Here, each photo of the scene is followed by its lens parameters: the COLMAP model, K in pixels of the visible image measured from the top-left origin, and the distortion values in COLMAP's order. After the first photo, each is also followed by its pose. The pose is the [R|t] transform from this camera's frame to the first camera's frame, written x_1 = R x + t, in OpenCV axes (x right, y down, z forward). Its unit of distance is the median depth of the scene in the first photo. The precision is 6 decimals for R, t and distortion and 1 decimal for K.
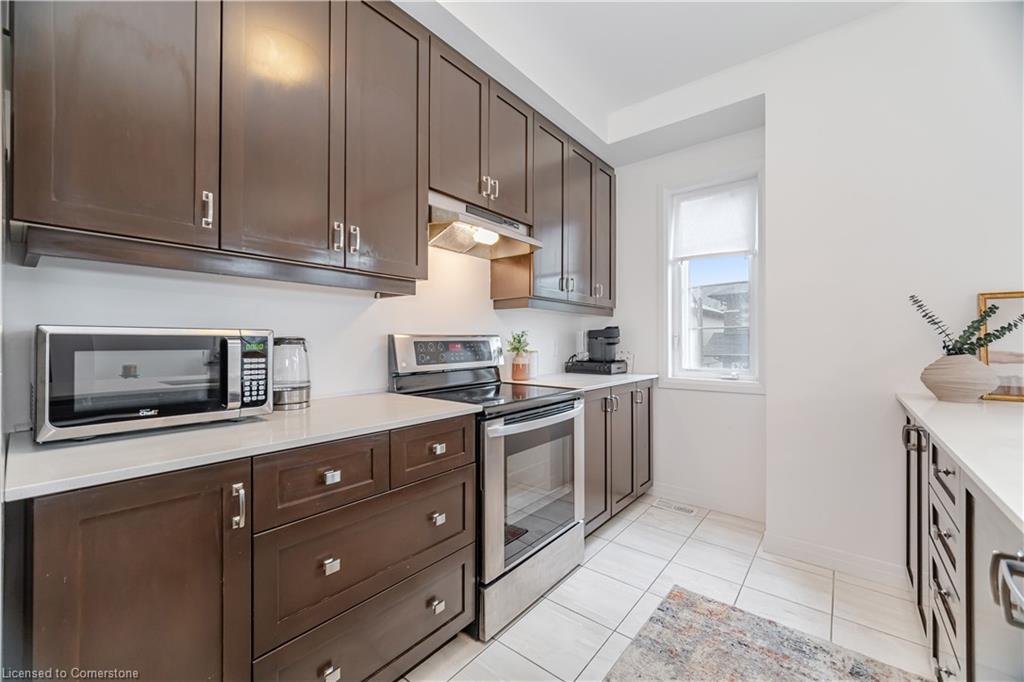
lens RADIAL K [[409.7, 0, 506.5], [0, 409.7, 339.4], [0, 0, 1]] dist [-0.003294, 0.000201]
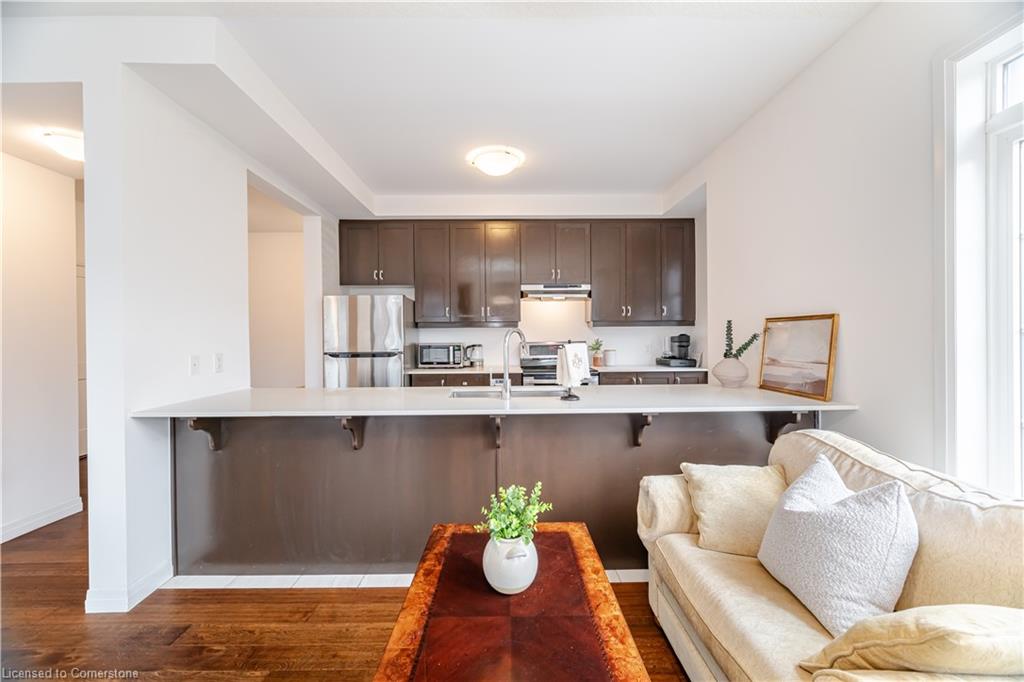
lens RADIAL K [[409.7, 0, 508.7], [0, 409.7, 338.7], [0, 0, 1]] dist [-0.003294, 0.000201]
pose [[0.648962, -0.001185, -0.760820, 1.432319], [0.011786, 0.999894, 0.008496, -0.052031], [0.760729, -0.014481, 0.648908, -0.589526]]
